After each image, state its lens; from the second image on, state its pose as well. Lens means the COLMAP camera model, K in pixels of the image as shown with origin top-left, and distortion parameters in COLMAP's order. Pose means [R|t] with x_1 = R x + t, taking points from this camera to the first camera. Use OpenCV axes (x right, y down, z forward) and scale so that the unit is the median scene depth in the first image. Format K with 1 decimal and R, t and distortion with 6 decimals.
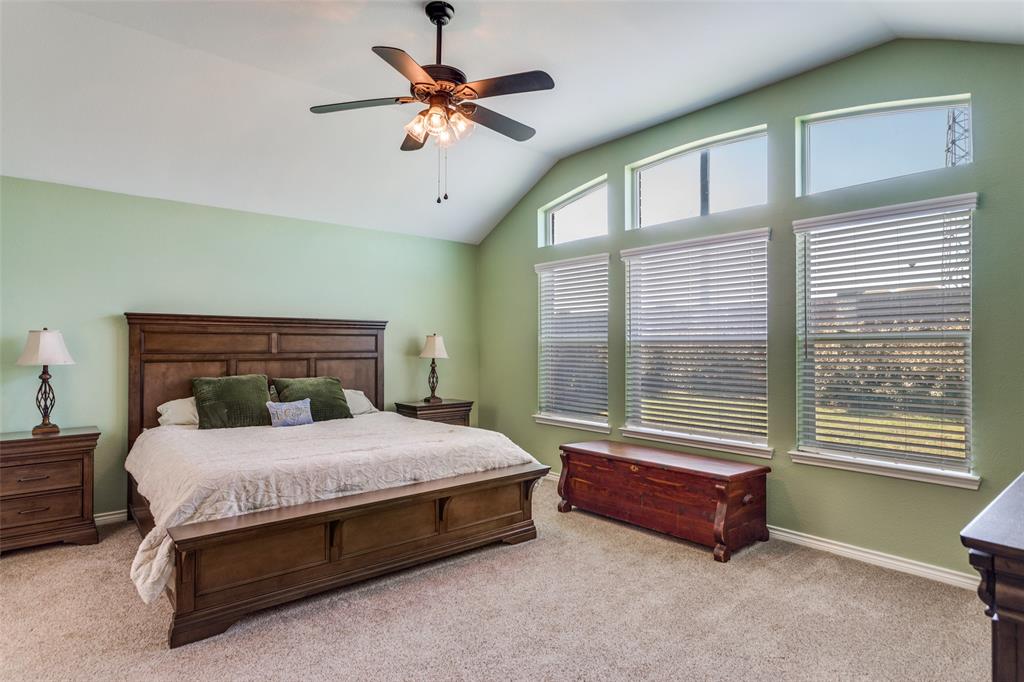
lens RADIAL K [[552.2, 0, 512.0], [0, 552.2, 341.0], [0, 0, 1]] dist [-0.001229, 0.001646]
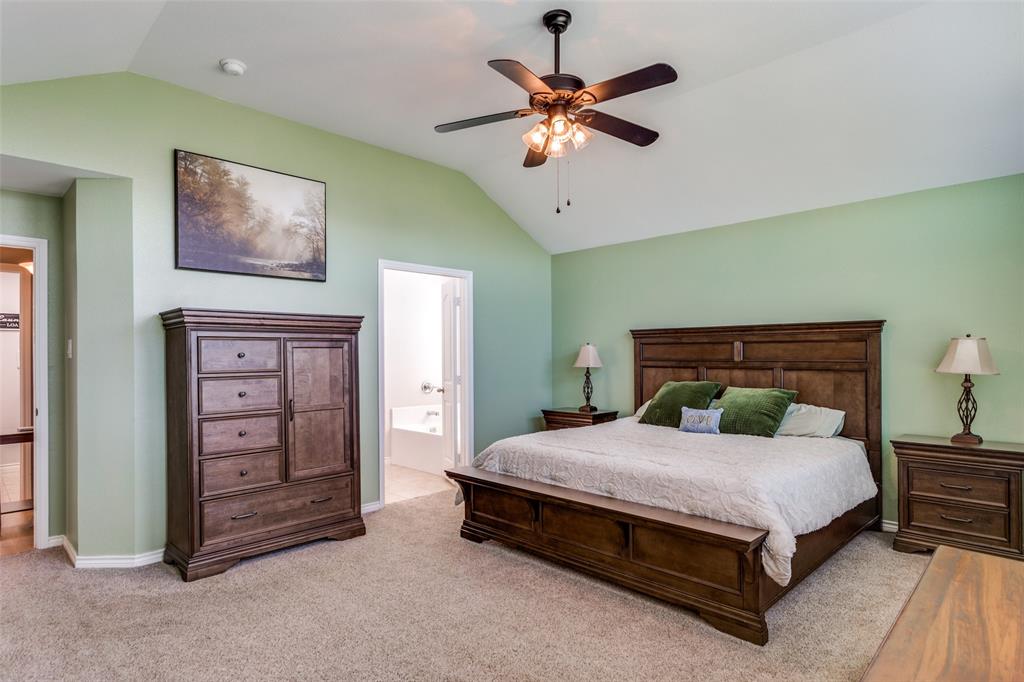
lens RADIAL K [[552.2, 0, 512.0], [0, 552.2, 341.0], [0, 0, 1]] dist [-0.001229, 0.001646]
pose [[0.088283, -0.025897, -0.995759, 0.679465], [0.010955, 0.999627, -0.025026, 0.006756], [0.996035, -0.008699, 0.088534, 0.654722]]
